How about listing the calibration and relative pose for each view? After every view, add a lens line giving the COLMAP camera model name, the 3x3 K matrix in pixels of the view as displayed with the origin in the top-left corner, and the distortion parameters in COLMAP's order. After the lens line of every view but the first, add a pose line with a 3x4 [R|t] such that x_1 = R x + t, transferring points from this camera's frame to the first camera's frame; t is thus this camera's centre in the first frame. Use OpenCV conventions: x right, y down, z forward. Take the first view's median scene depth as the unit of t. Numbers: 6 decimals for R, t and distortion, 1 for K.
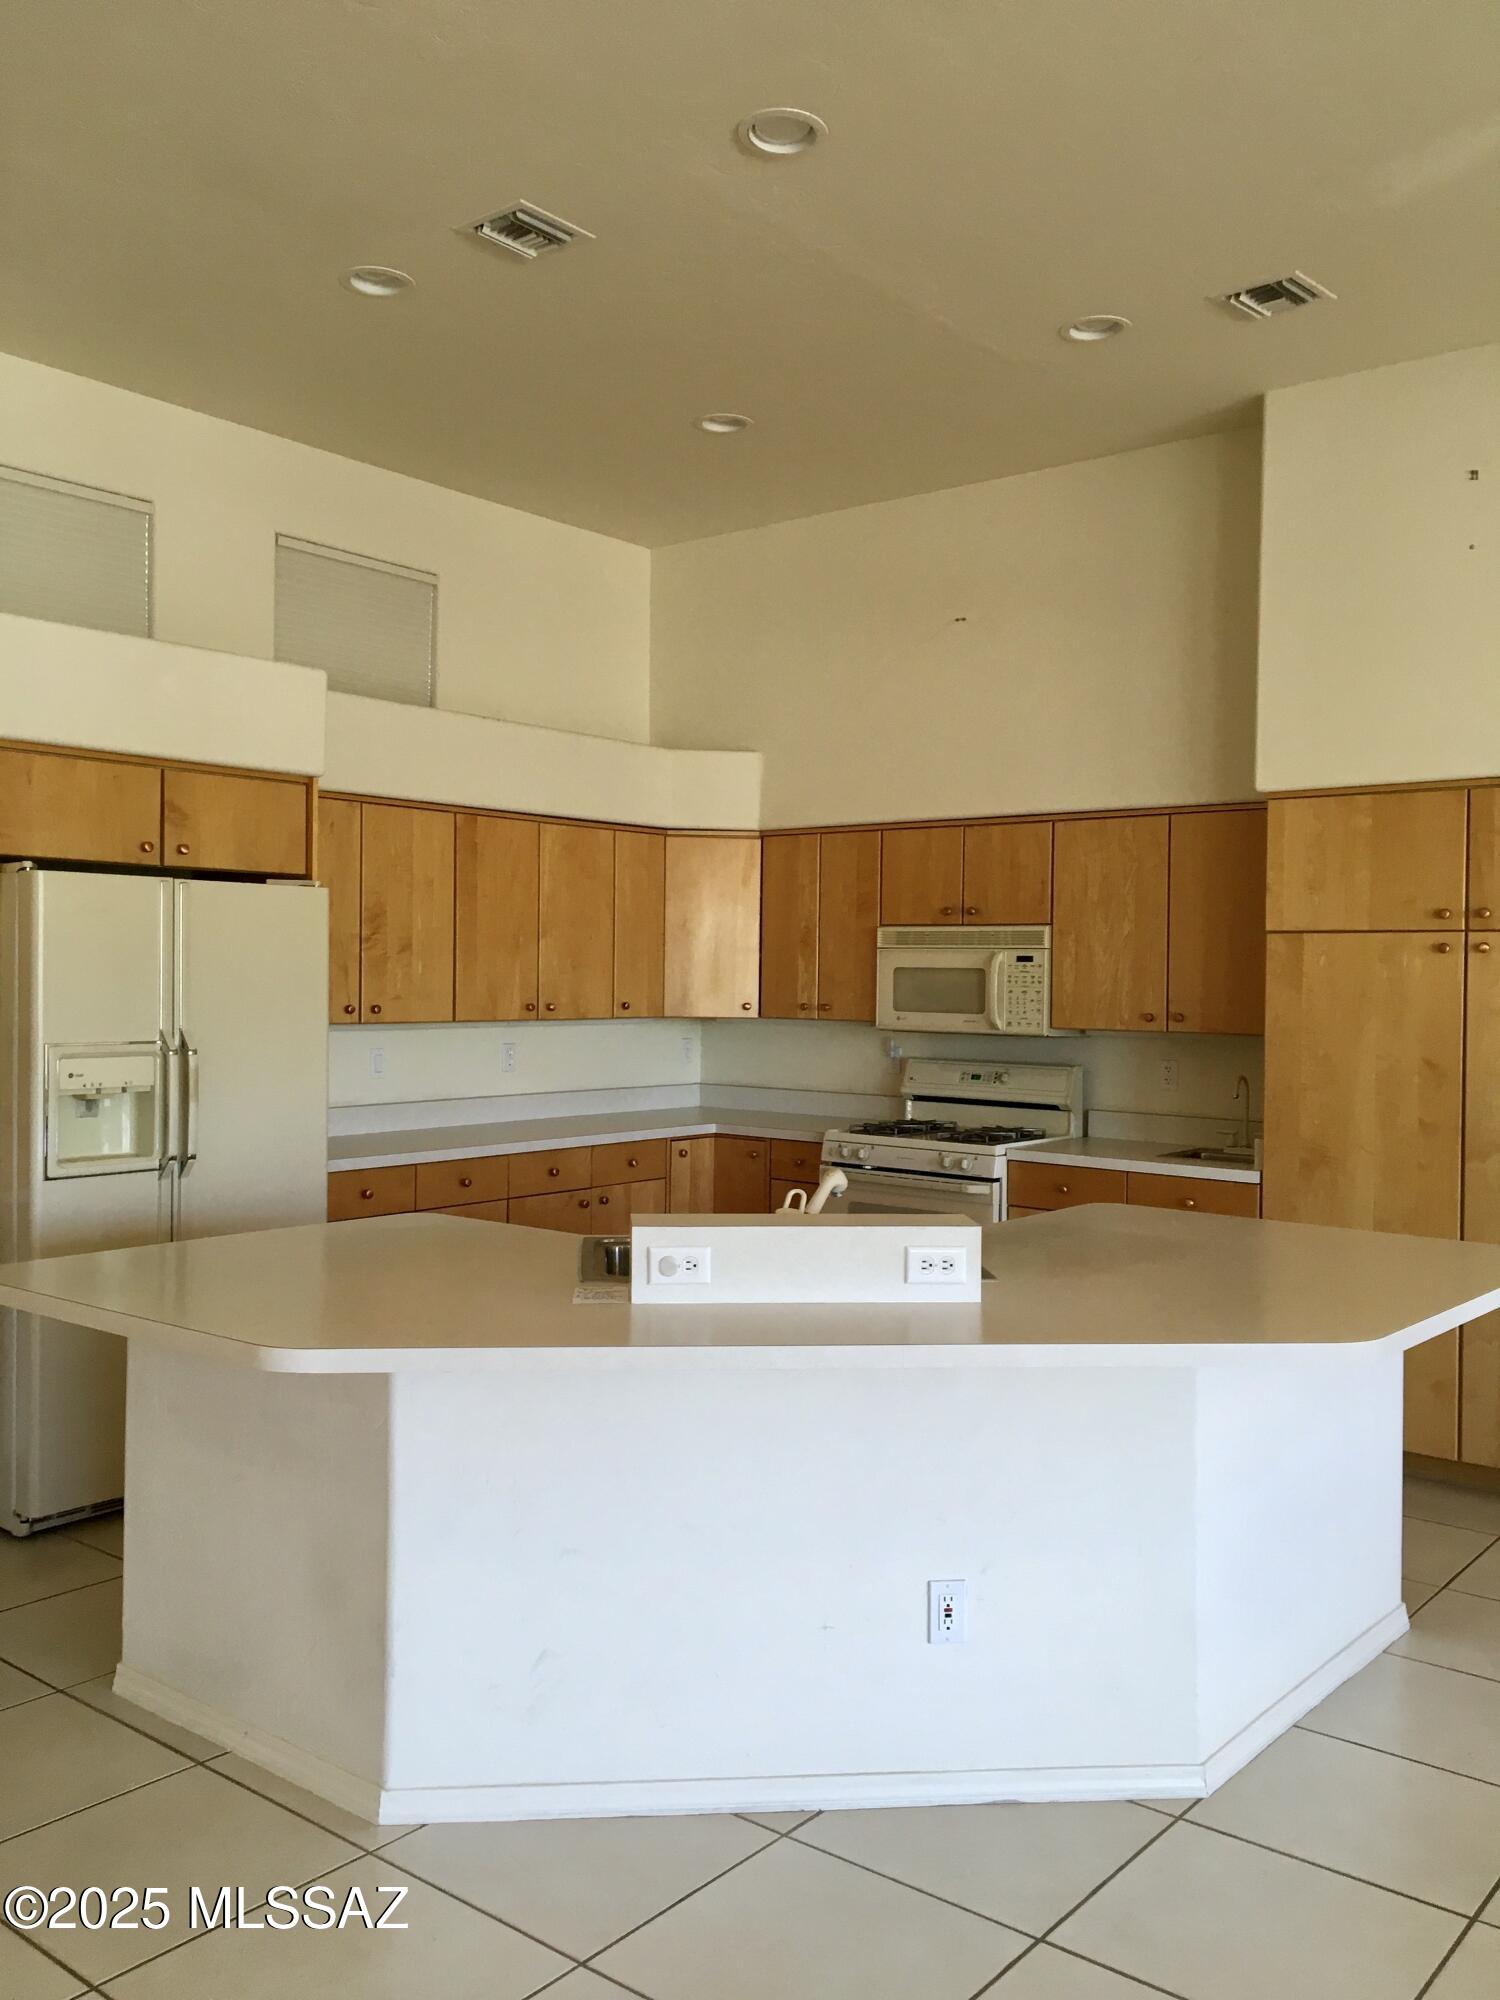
lens RADIAL K [[1676.8, 0, 750.0], [0, 1676.8, 1000.0], [0, 0, 1]] dist [0.115362, -0.216932]
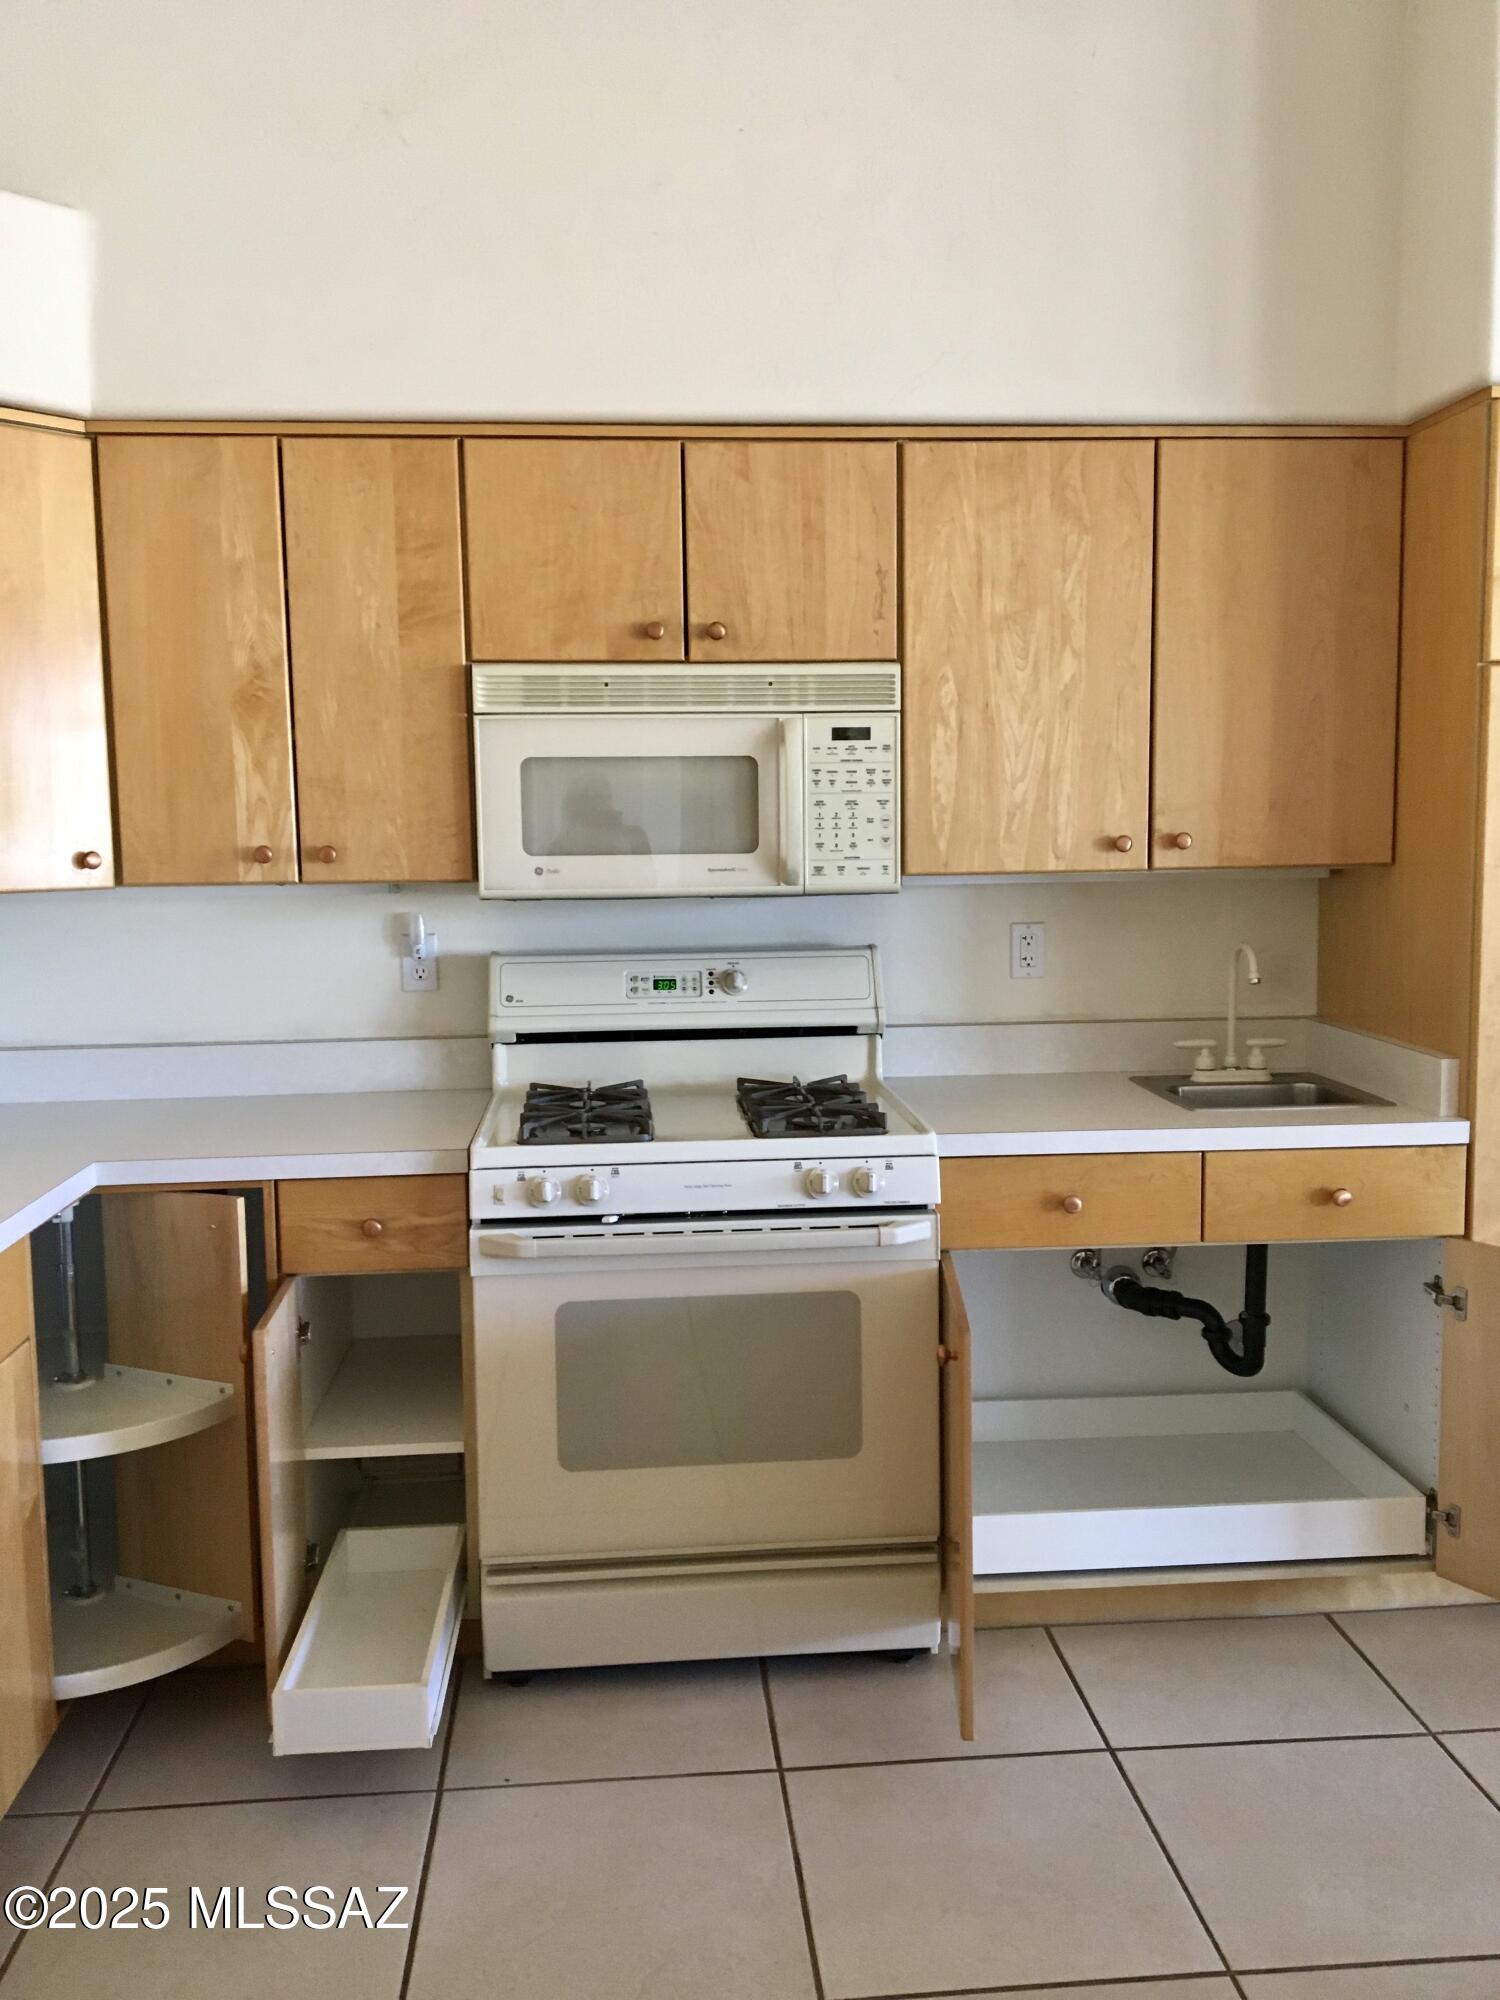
lens RADIAL K [[1676.8, 0, 750.0], [0, 1676.8, 1000.0], [0, 0, 1]] dist [0.115362, -0.216932]
pose [[0.722072, -0.097519, 0.684910, -0.194472], [0.034119, 0.993830, 0.105534, -0.000468], [-0.690976, -0.052835, 0.720944, 0.667544]]
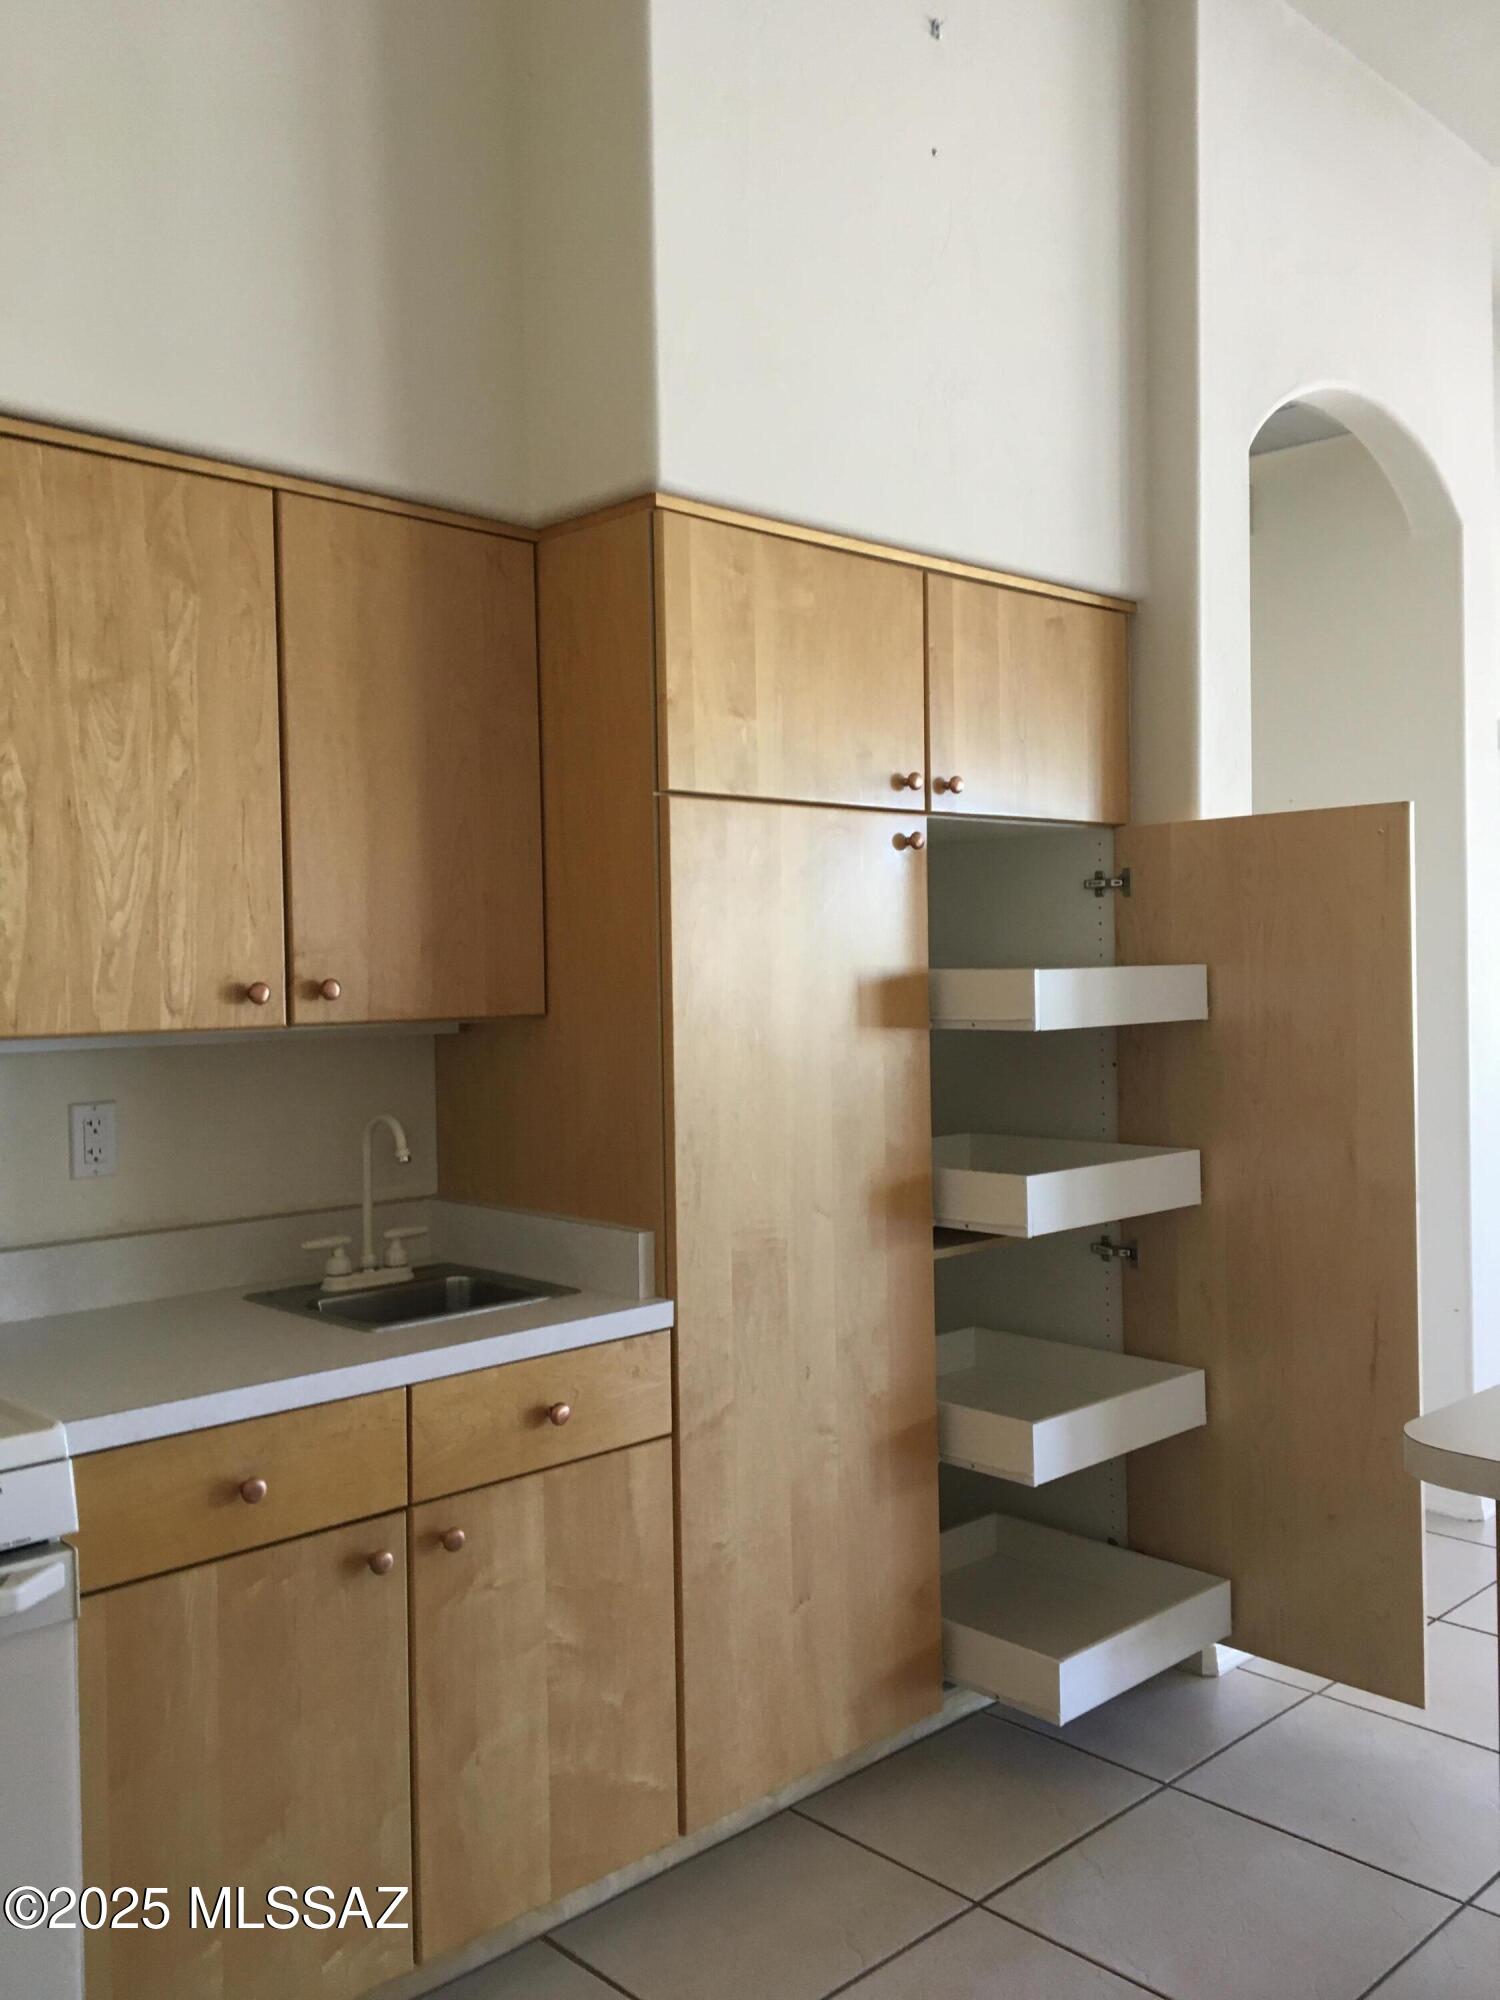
lens RADIAL K [[1676.8, 0, 750.0], [0, 1676.8, 1000.0], [0, 0, 1]] dist [0.115362, -0.216932]
pose [[0.122713, -0.033707, 0.991870, -0.137645], [0.033075, 0.999007, 0.029857, 0.003730], [-0.991891, 0.029142, 0.123706, 0.792683]]
